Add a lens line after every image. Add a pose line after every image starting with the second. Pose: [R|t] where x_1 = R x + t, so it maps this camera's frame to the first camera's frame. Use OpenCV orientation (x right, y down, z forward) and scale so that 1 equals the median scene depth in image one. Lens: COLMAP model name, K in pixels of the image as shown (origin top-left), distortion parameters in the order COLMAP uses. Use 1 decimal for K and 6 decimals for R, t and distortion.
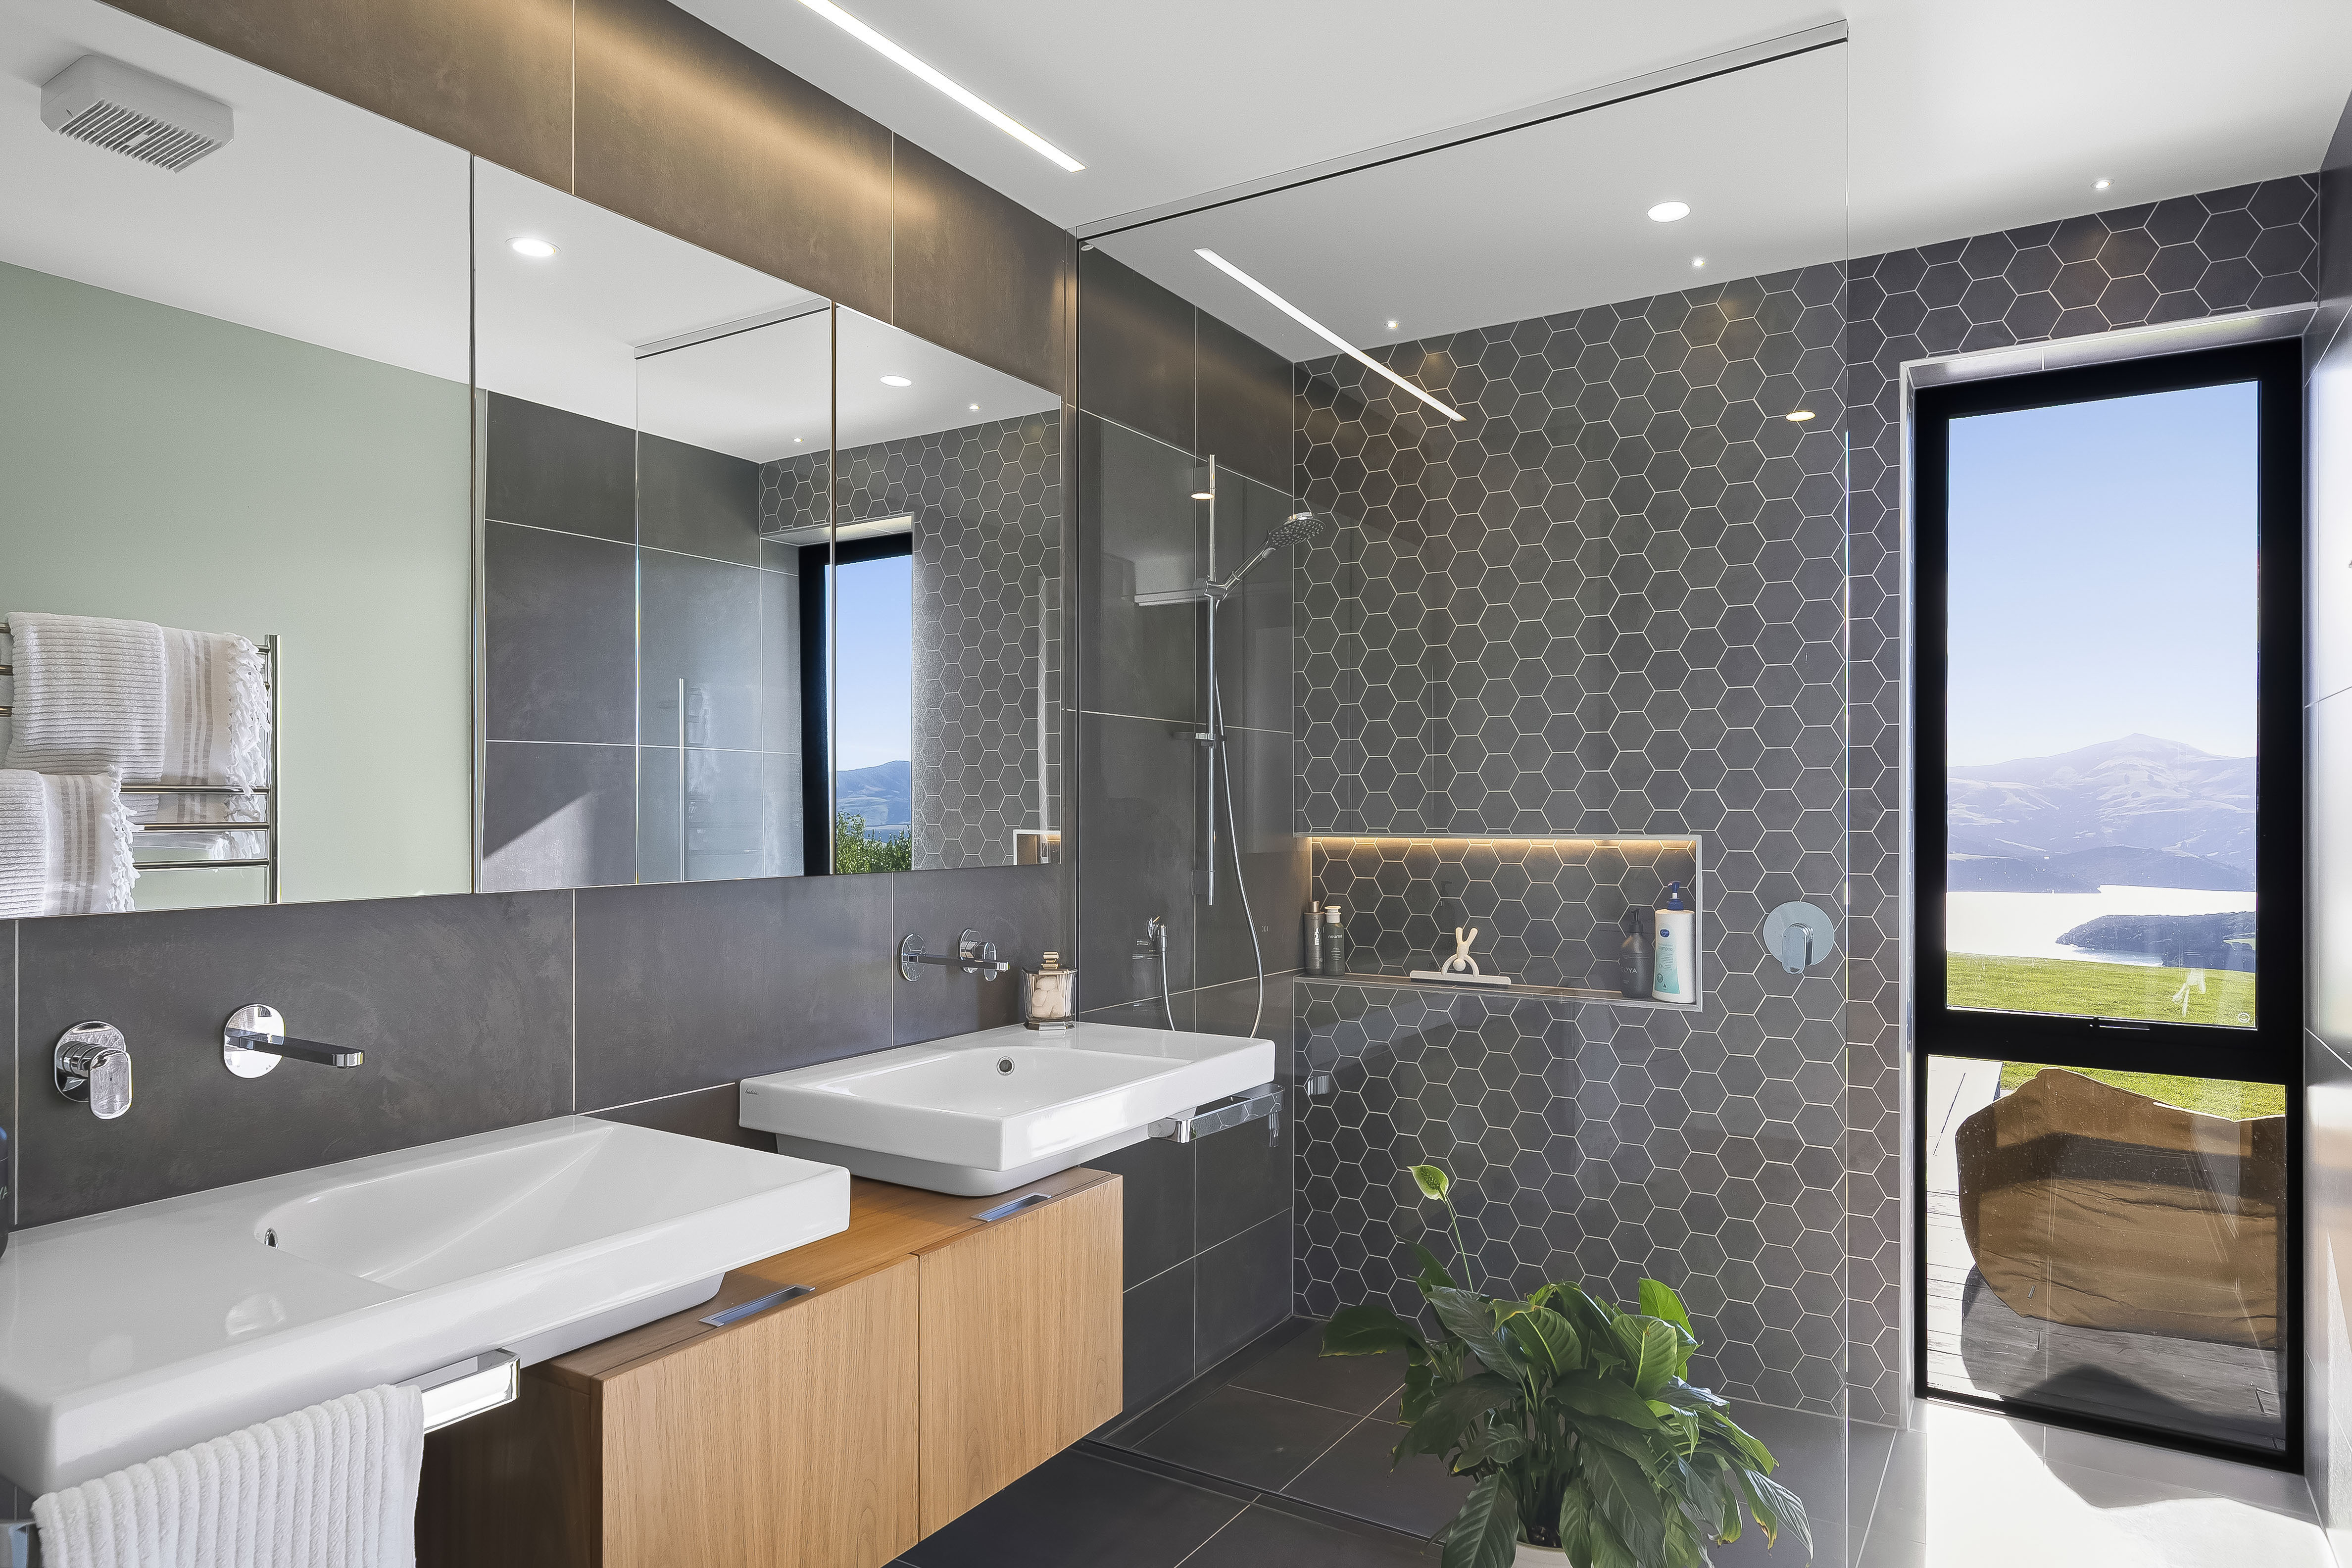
lens RADIAL K [[1438.4, 0, 1177.5], [0, 1438.4, 808.0], [0, 0, 1]] dist [0.006252, 0.000334]
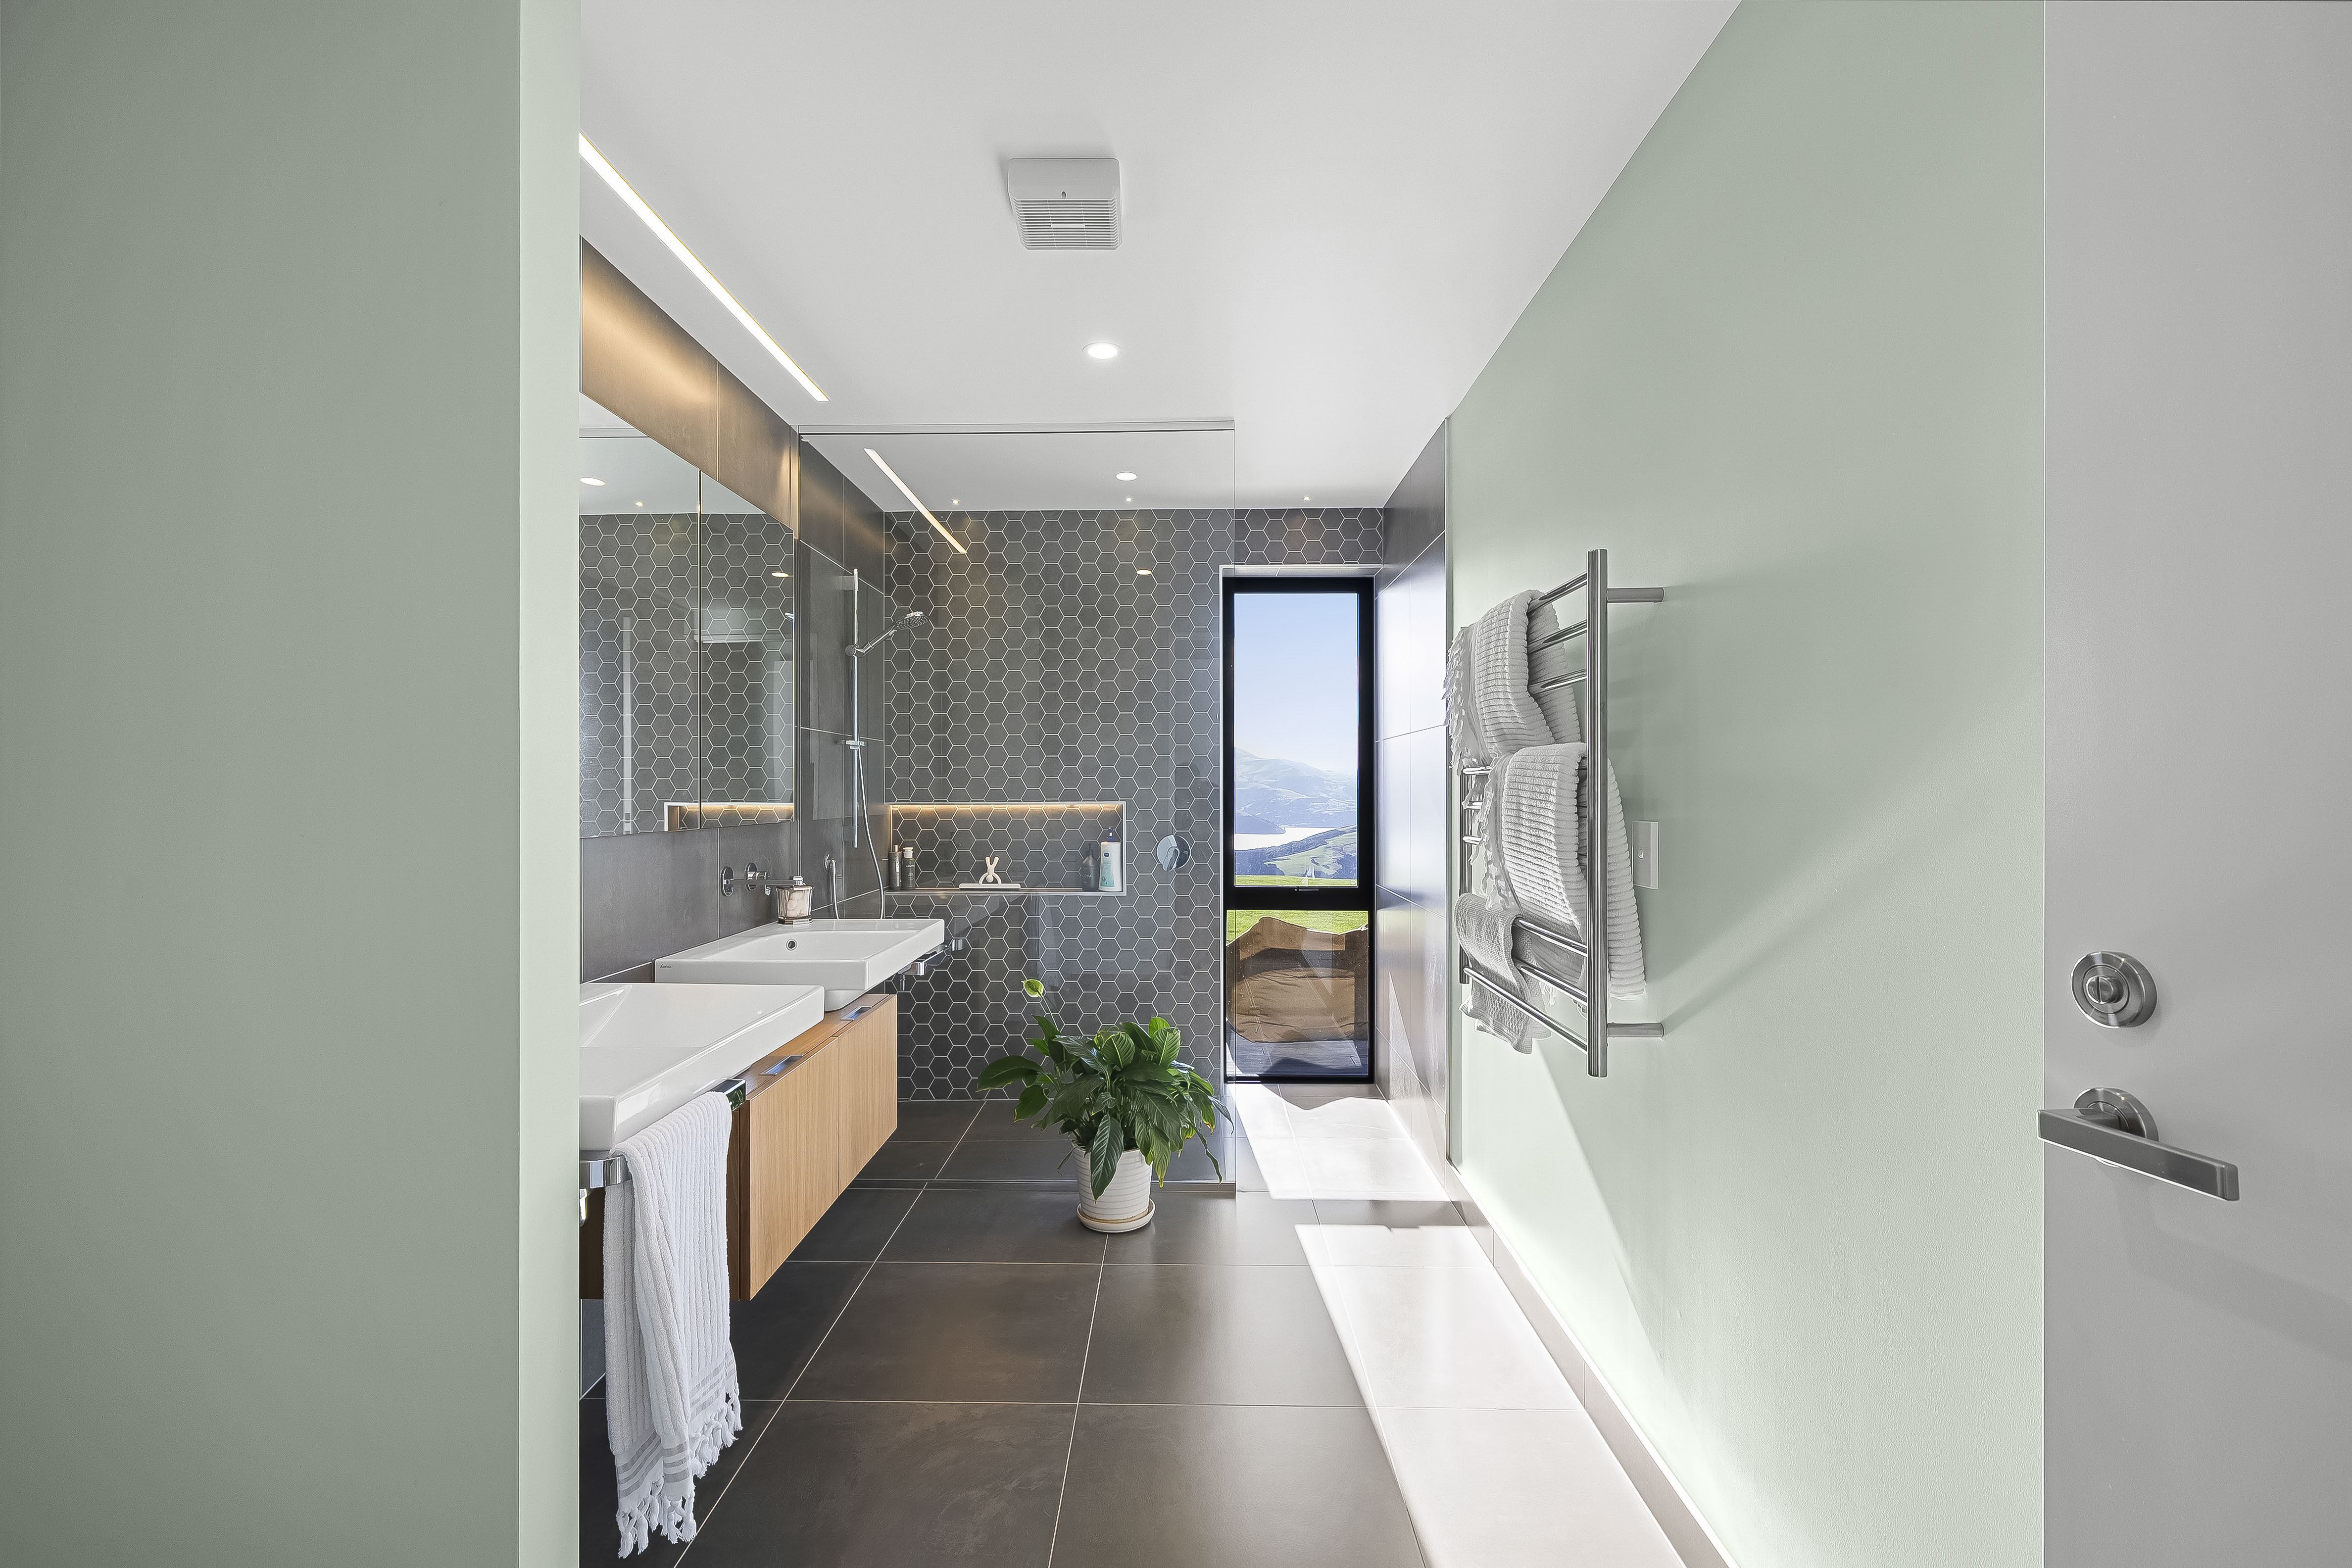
lens RADIAL K [[1010.6, 0, 1176.0], [0, 1010.6, 784.0], [0, 0, 1]] dist [-0.000369, -0.000013]
pose [[0.855969, 0.001080, 0.517026, -0.255989], [0.000838, 0.999994, -0.003476, 0.000612], [-0.517026, 0.003408, 0.855963, -0.159012]]
